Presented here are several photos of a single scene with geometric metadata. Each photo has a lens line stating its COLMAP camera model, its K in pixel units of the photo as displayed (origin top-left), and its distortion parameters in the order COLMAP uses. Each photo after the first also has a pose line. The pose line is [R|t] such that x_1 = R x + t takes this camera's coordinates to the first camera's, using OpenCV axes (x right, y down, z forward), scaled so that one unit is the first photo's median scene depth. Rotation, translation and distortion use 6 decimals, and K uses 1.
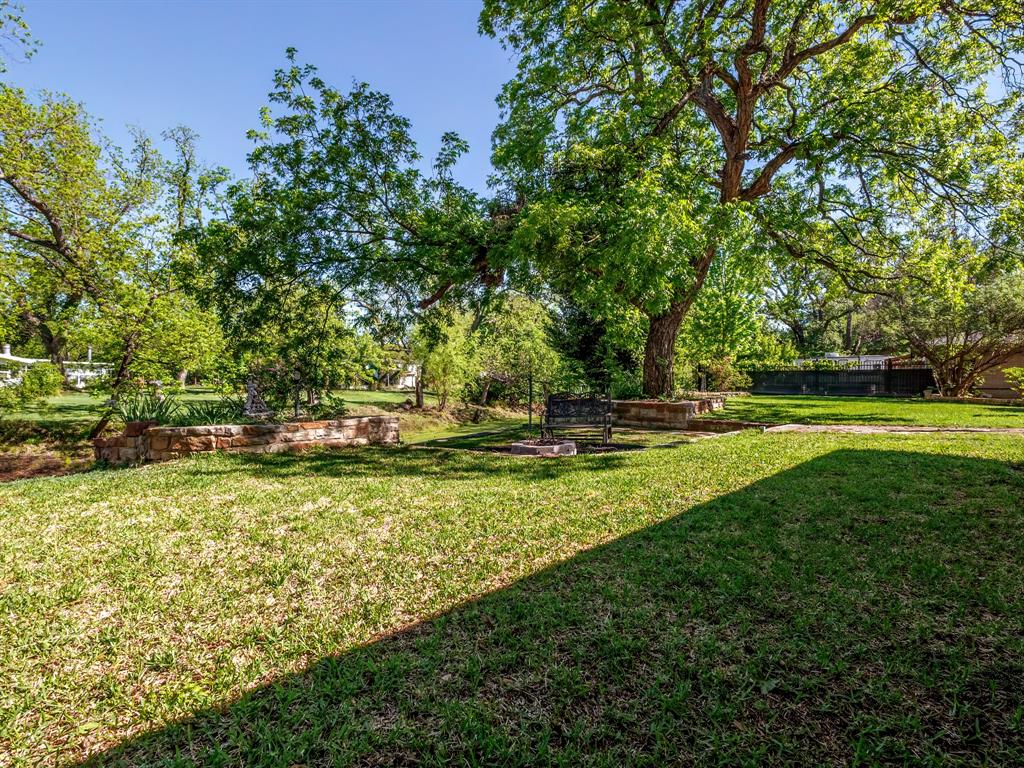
lens RADIAL K [[529.1, 0, 528.0], [0, 529.1, 383.8], [0, 0, 1]] dist [-0.030575, 0.028979]
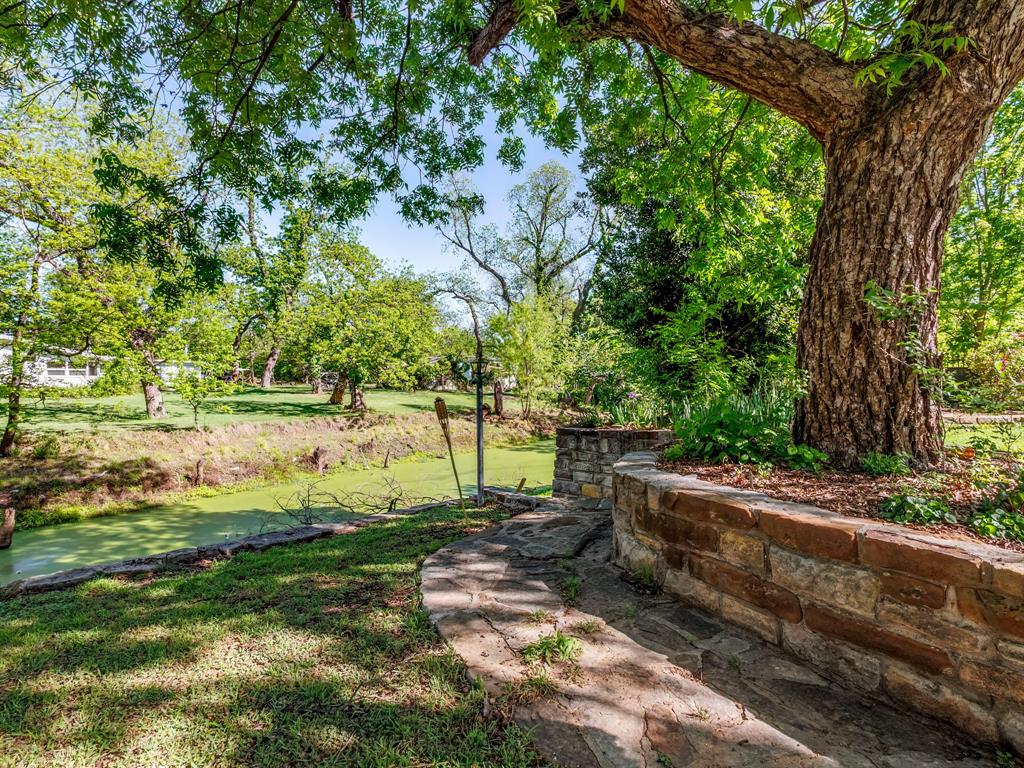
lens RADIAL K [[529.1, 0, 528.0], [0, 529.1, 383.8], [0, 0, 1]] dist [-0.030575, 0.028979]
pose [[0.965095, 0.009564, -0.261726, 0.050075], [-0.009840, 0.999952, 0.000259, -0.002449], [0.261716, 0.002326, 0.965142, 0.225322]]
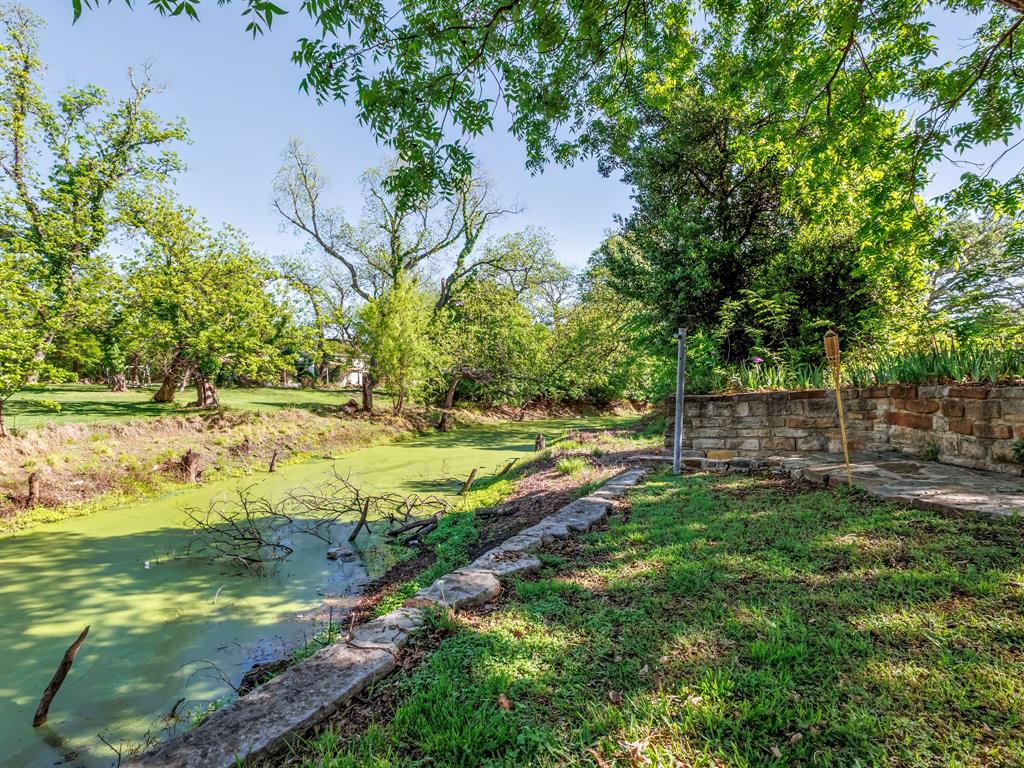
lens RADIAL K [[529.1, 0, 528.0], [0, 529.1, 383.8], [0, 0, 1]] dist [-0.030575, 0.028979]
pose [[0.995763, 0.005134, 0.091810, -0.045740], [-0.004694, 0.999976, -0.005014, 0.008670], [-0.091834, 0.004562, 0.995764, 0.229072]]
